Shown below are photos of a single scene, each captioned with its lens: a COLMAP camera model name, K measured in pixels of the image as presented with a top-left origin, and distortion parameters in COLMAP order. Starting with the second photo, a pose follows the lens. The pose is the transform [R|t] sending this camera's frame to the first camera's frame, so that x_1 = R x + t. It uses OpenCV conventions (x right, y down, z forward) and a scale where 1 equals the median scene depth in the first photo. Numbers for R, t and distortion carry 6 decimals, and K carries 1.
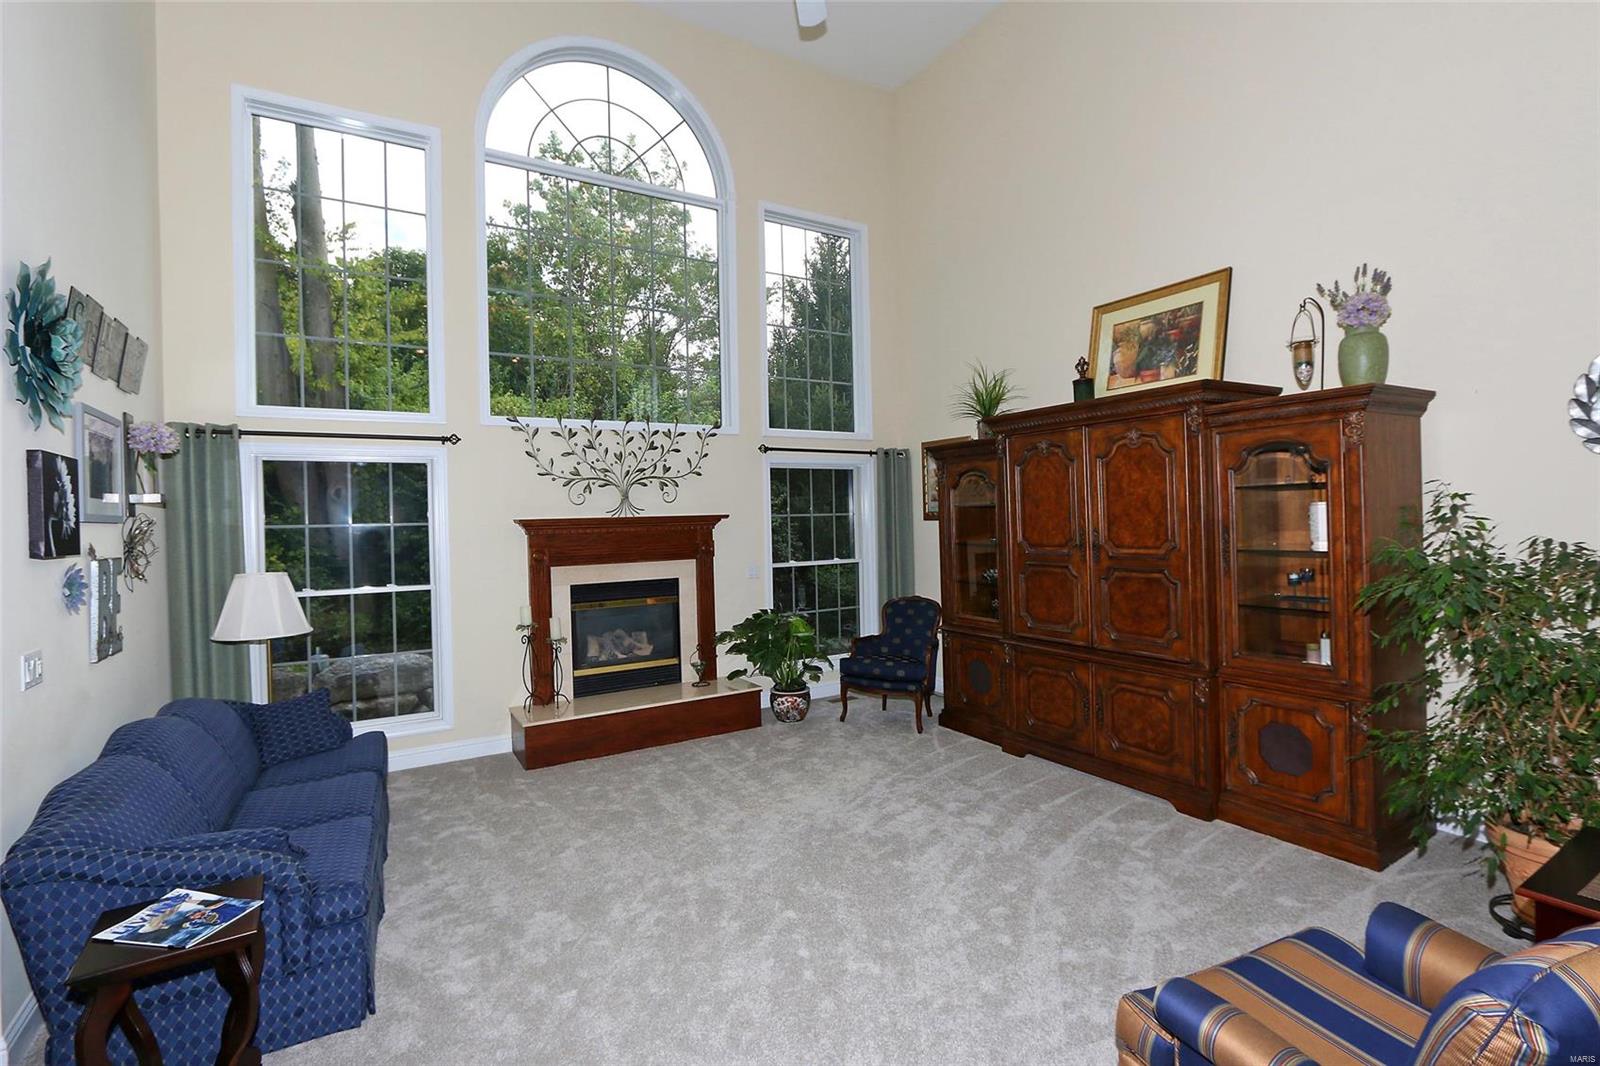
lens RADIAL K [[742.6, 0, 796.9], [0, 742.6, 509.3], [0, 0, 1]] dist [-0.003559, 0.000180]
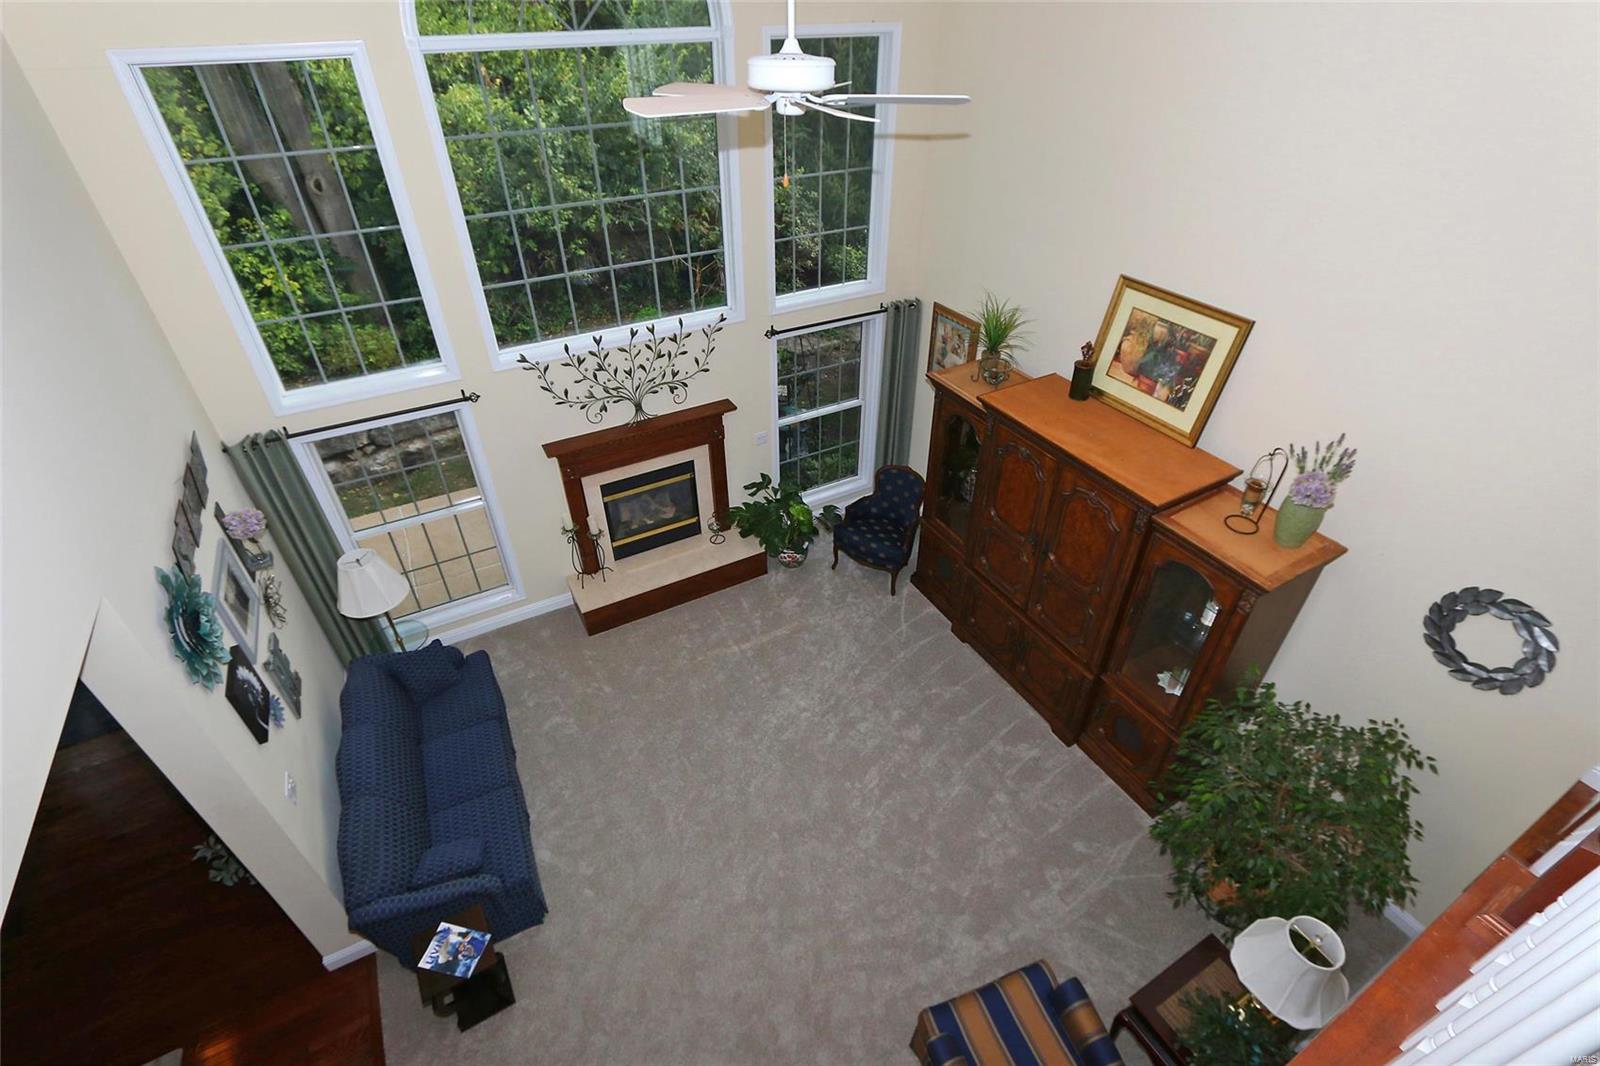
lens RADIAL K [[753.0, 0, 800.0], [0, 753.0, 533.0], [0, 0, 1]] dist [0.001988, 0.000040]
pose [[0.999202, 0.037296, -0.014323, 0.023558], [-0.021159, 0.798121, 0.602126, -0.562876], [0.033888, -0.601342, 0.798273, 0.038743]]
